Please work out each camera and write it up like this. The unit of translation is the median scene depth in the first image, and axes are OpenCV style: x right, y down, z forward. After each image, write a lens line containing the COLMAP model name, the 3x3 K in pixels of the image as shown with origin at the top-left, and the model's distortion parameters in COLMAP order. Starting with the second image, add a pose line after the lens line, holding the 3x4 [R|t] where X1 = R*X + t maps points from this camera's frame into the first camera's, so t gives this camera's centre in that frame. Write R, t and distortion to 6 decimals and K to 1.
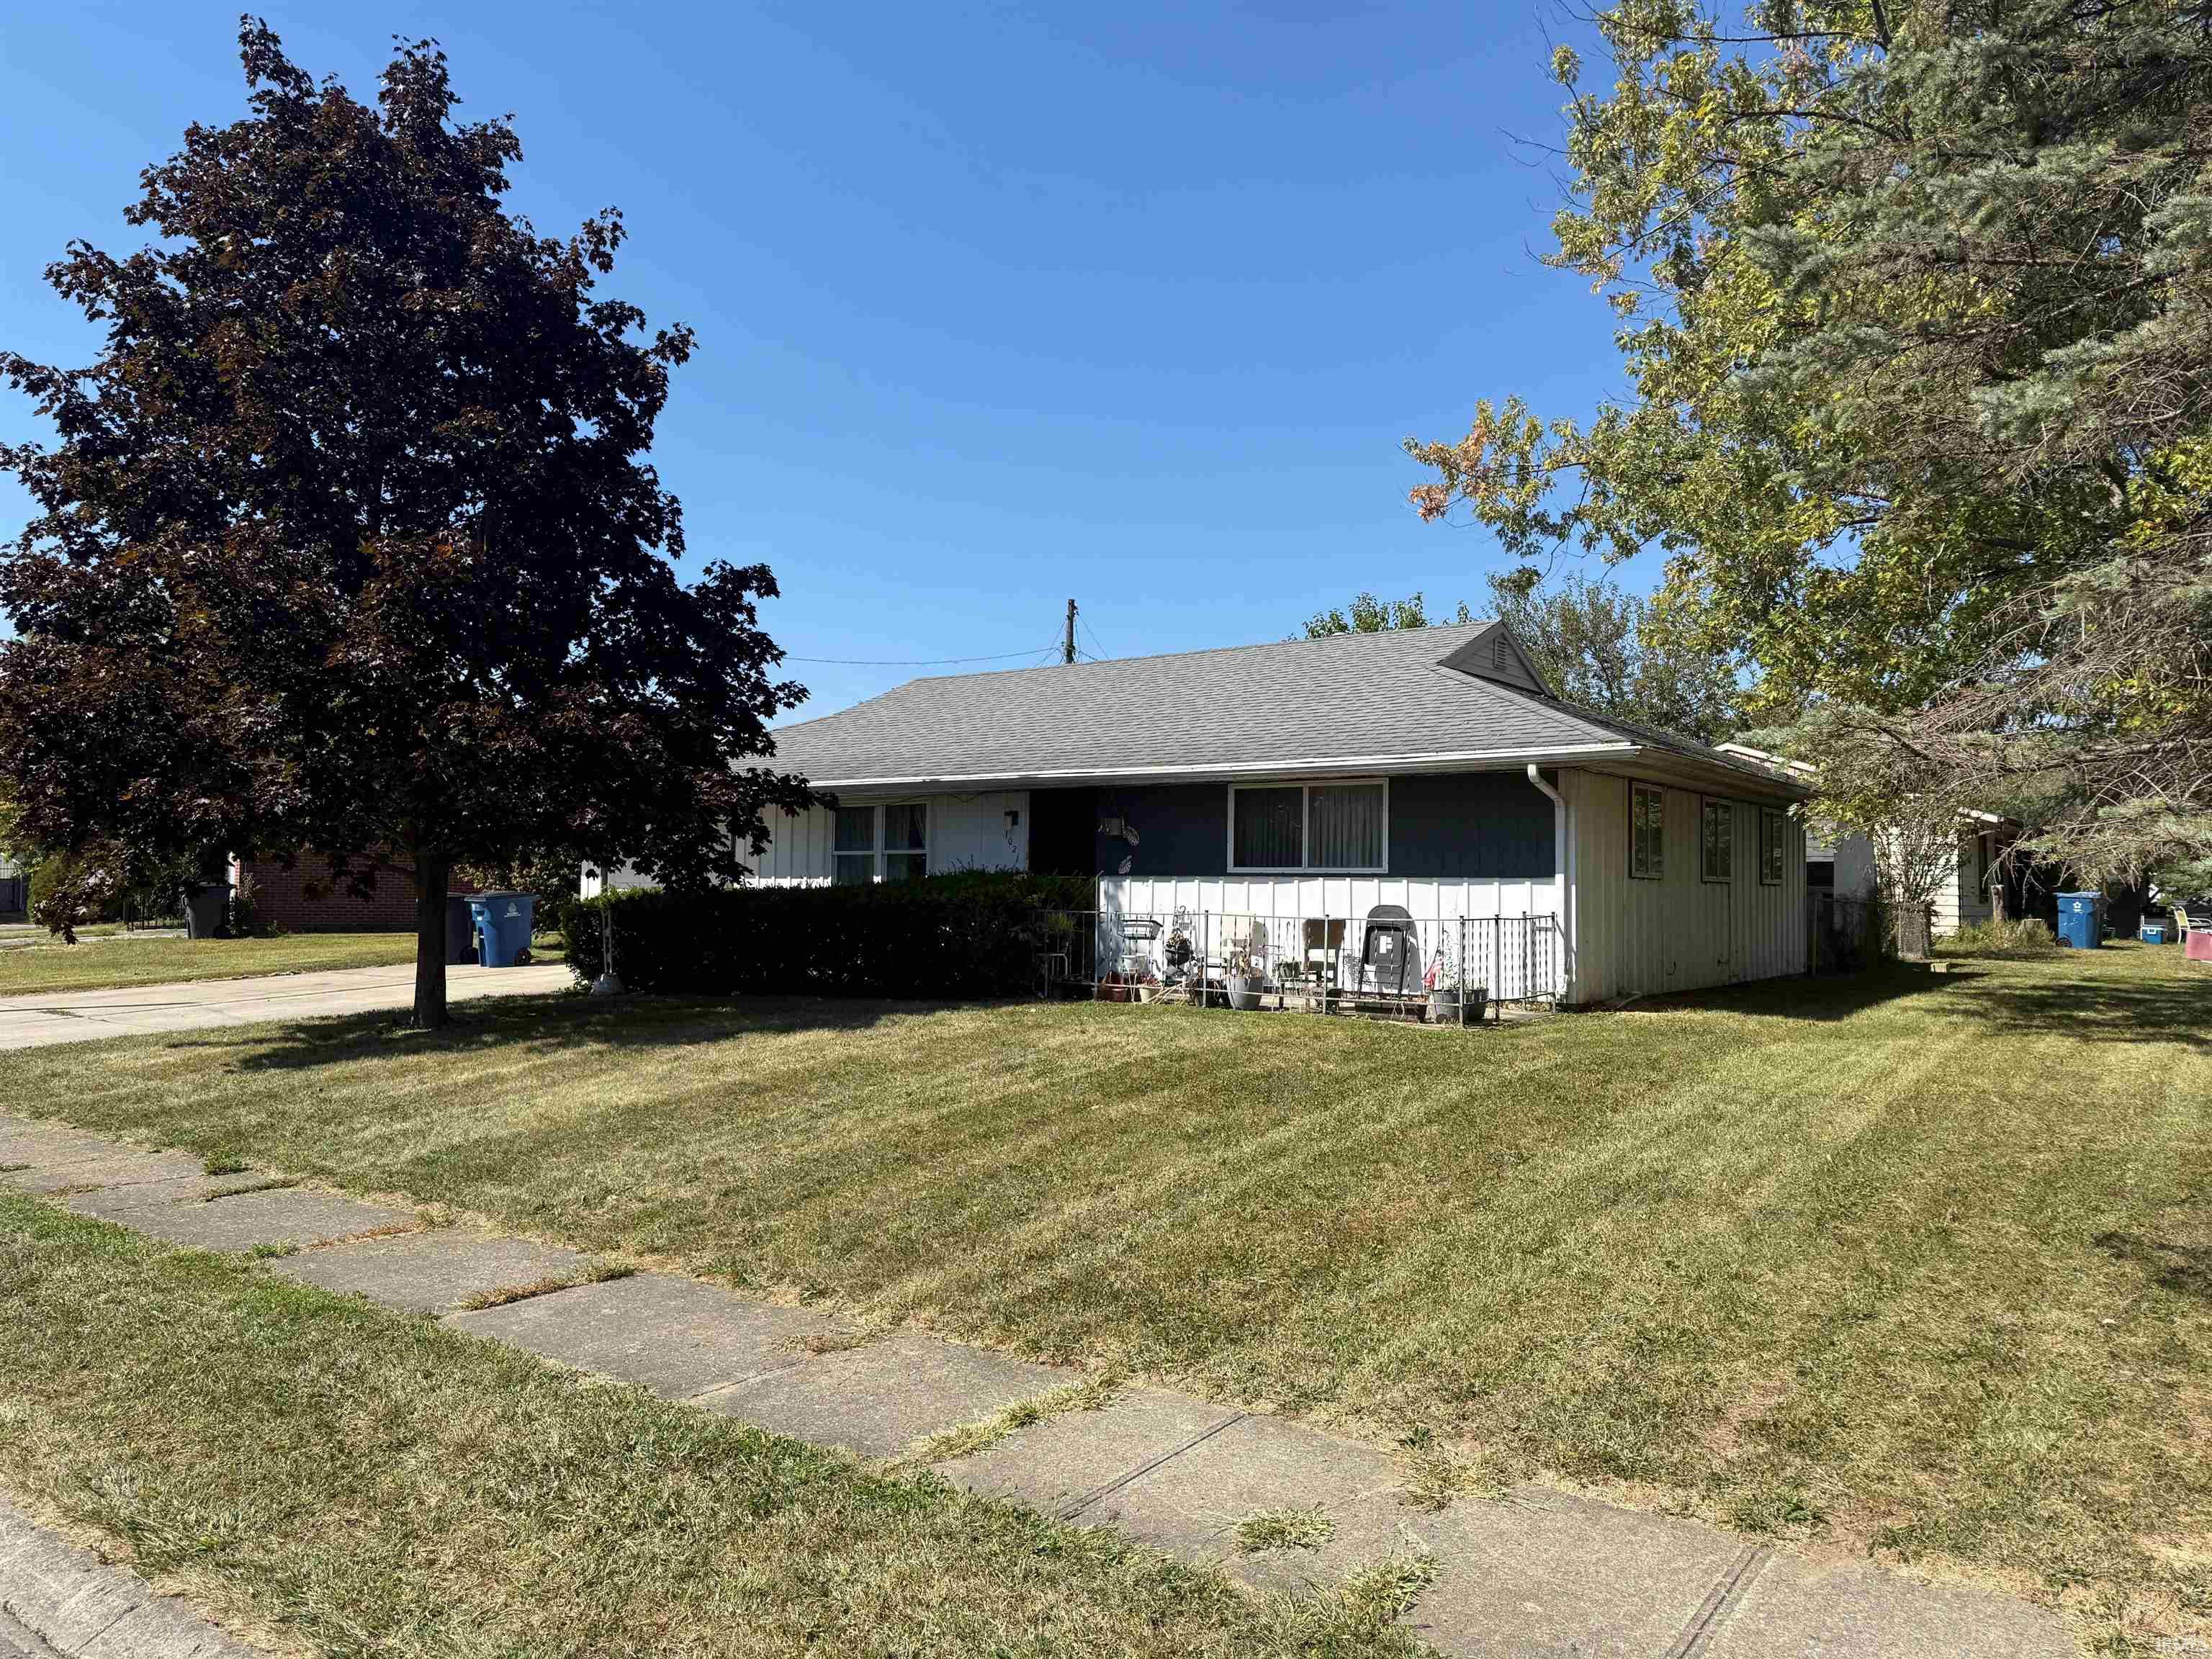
lens RADIAL K [[1697.3, 0, 1106.0], [0, 1697.3, 829.5], [0, 0, 1]] dist [-0.011543, 0.005549]
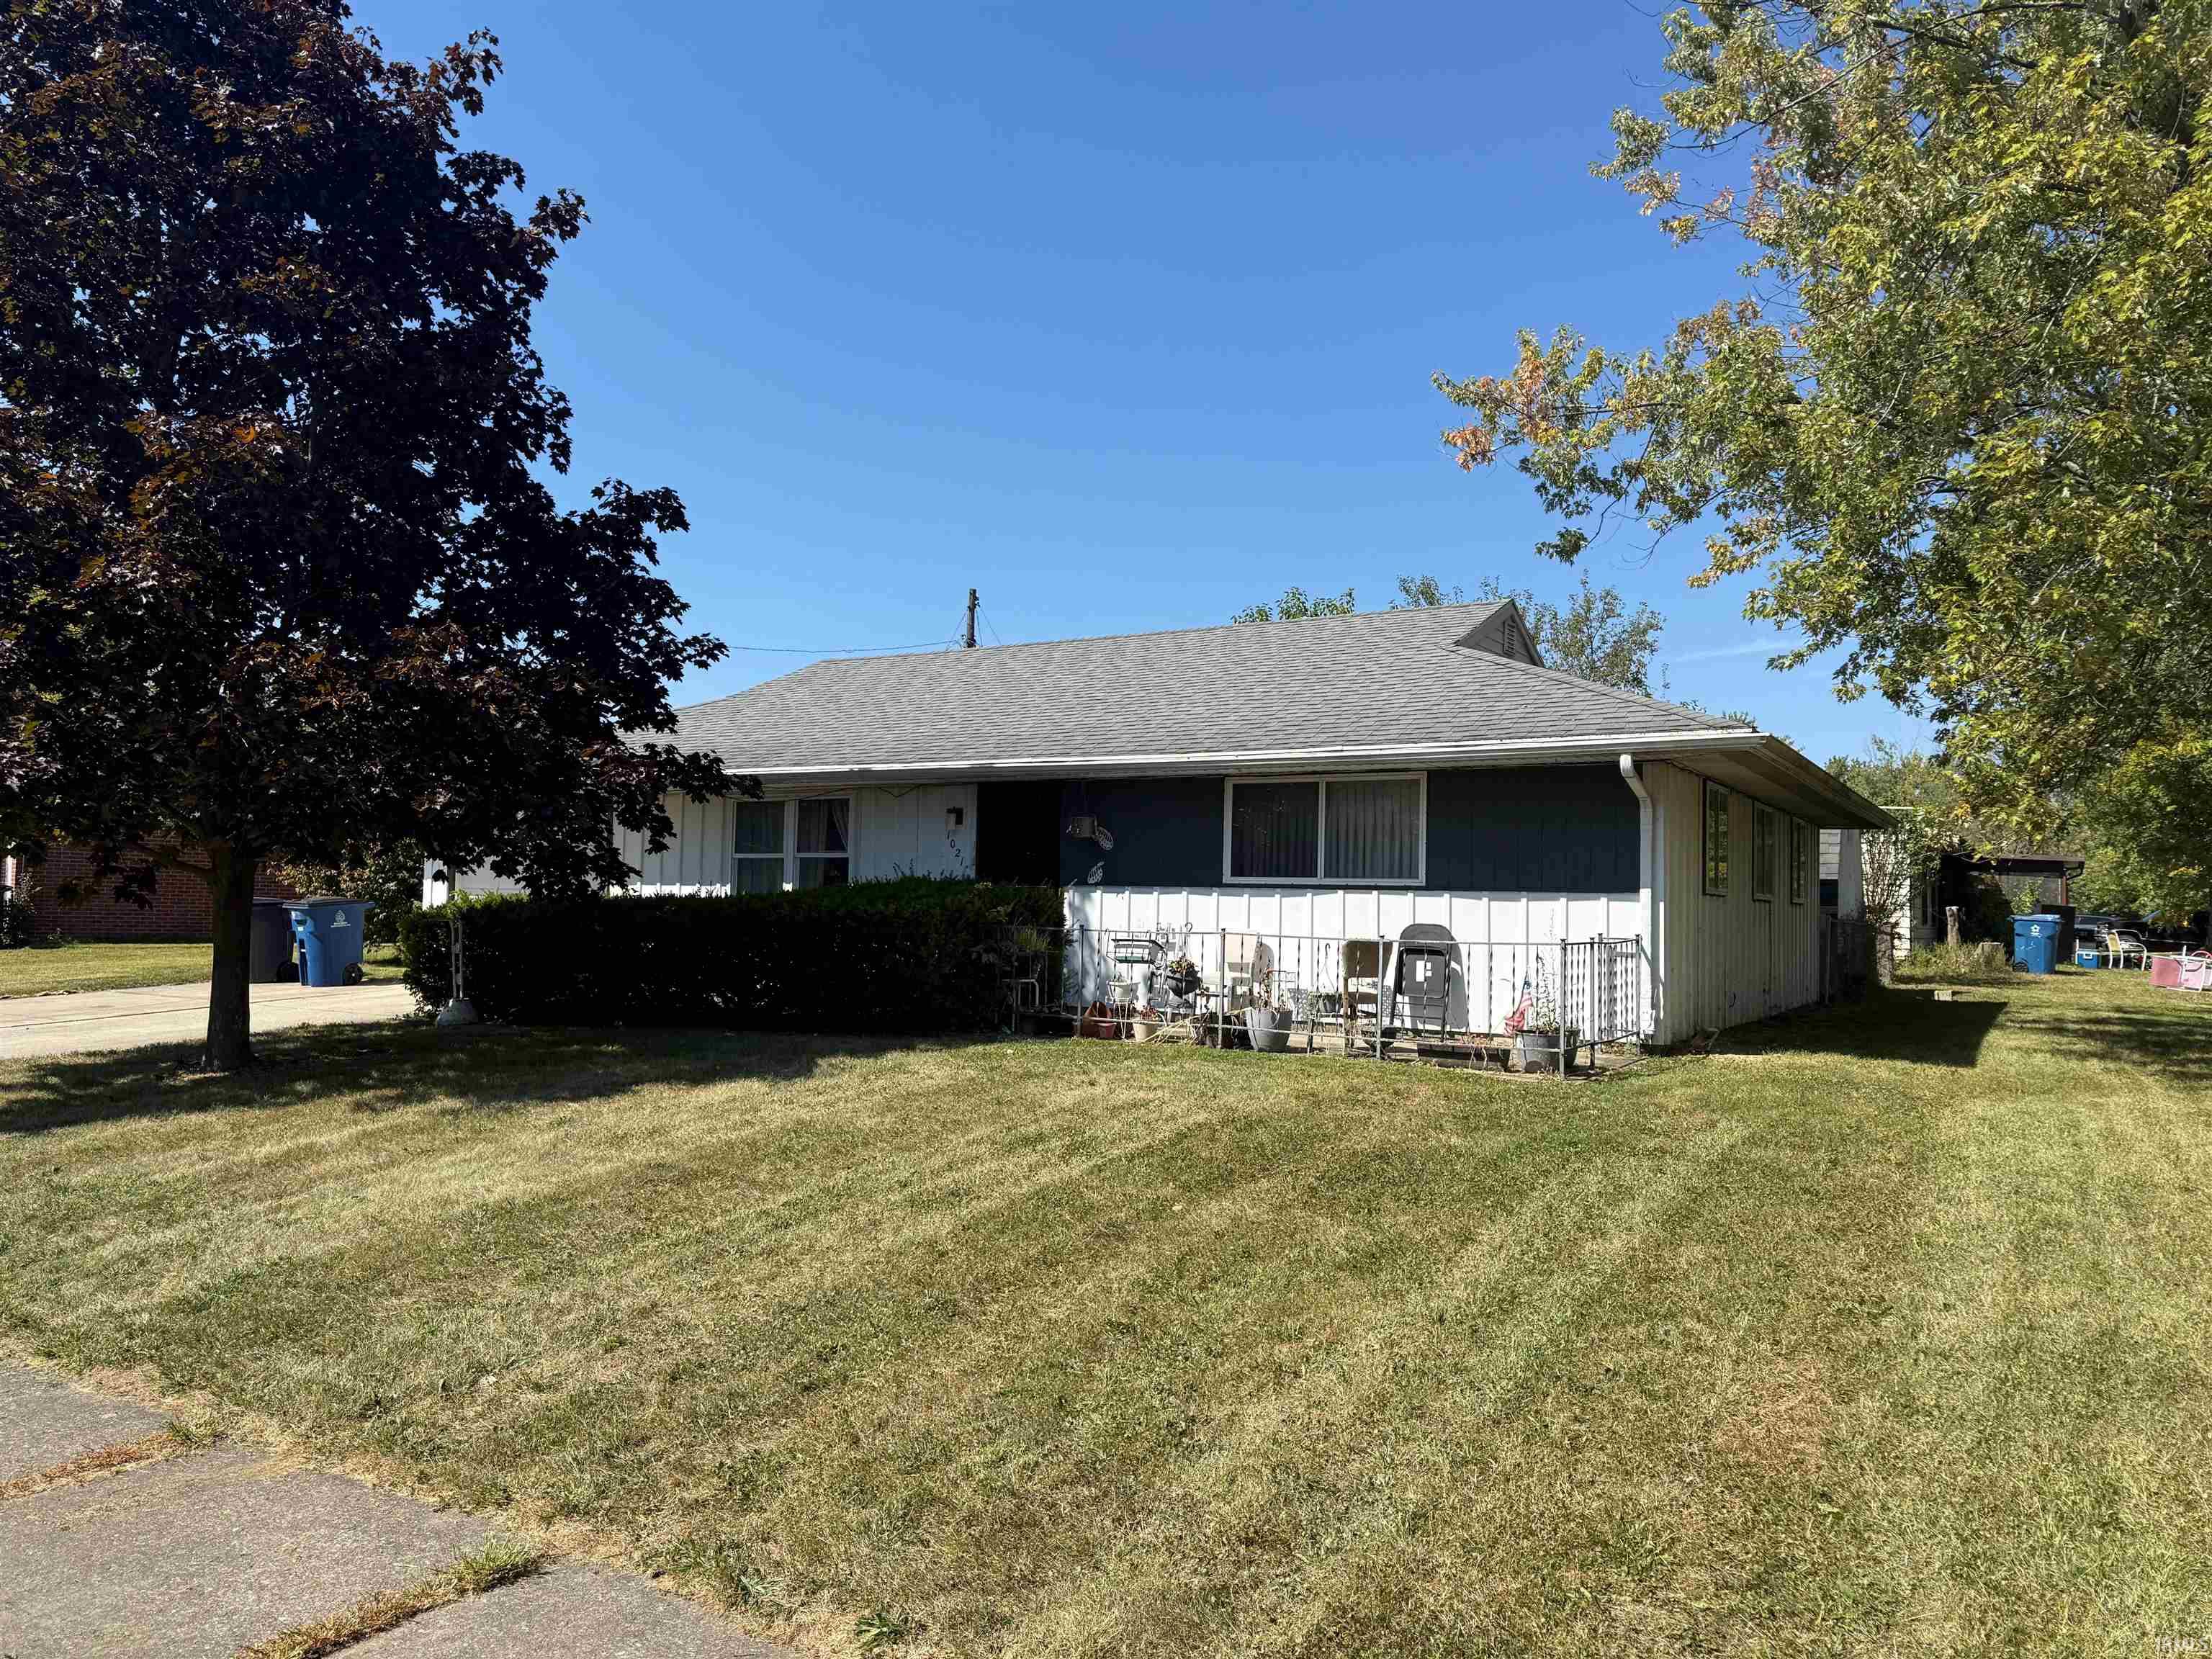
lens RADIAL K [[1697.3, 0, 1106.0], [0, 1697.3, 829.5], [0, 0, 1]] dist [-0.011543, 0.005549]
pose [[0.996245, 0.013341, 0.085550, -0.064095], [-0.012682, 0.999886, -0.008241, 0.007307], [-0.085650, 0.007125, 0.996300, 0.188933]]
